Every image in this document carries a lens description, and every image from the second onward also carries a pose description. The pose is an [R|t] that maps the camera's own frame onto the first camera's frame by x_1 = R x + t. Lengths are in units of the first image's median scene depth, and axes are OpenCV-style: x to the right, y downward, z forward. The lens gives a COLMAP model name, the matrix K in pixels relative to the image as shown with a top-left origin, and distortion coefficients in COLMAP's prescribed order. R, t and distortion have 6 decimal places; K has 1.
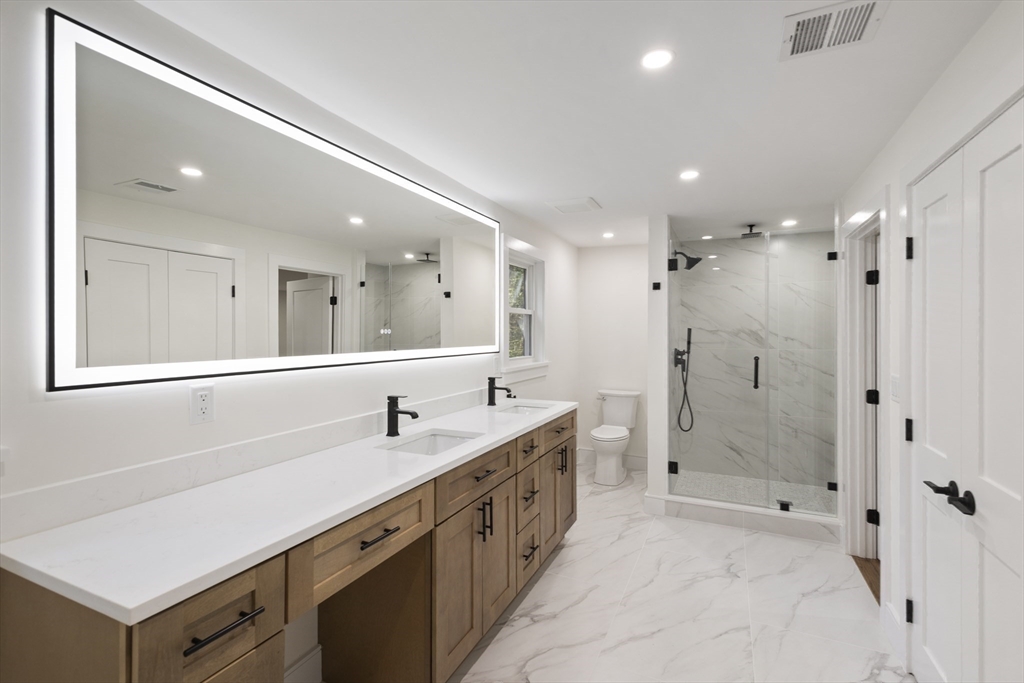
lens RADIAL K [[477.1, 0, 512.0], [0, 477.1, 341.5], [0, 0, 1]] dist [-0.000563, -0.000111]
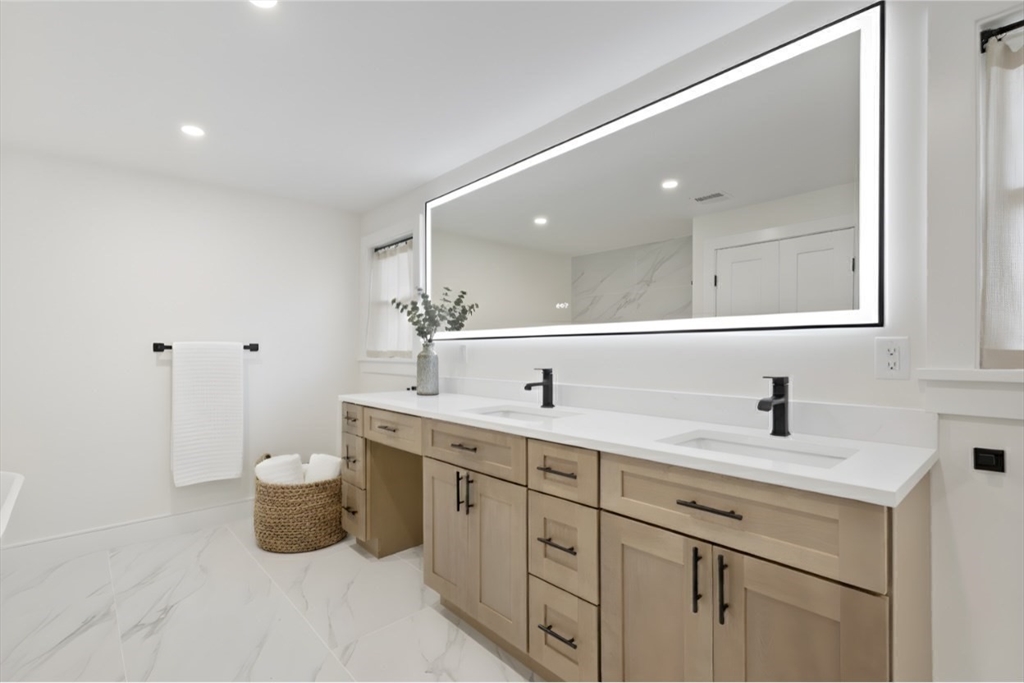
lens RADIAL K [[477.1, 0, 512.0], [0, 477.1, 341.5], [0, 0, 1]] dist [-0.000563, -0.000111]
pose [[-0.392896, -0.009767, -0.919531, 0.706028], [-0.006625, 0.999948, -0.007790, 0.063604], [0.919559, 0.003031, -0.392940, 1.287596]]
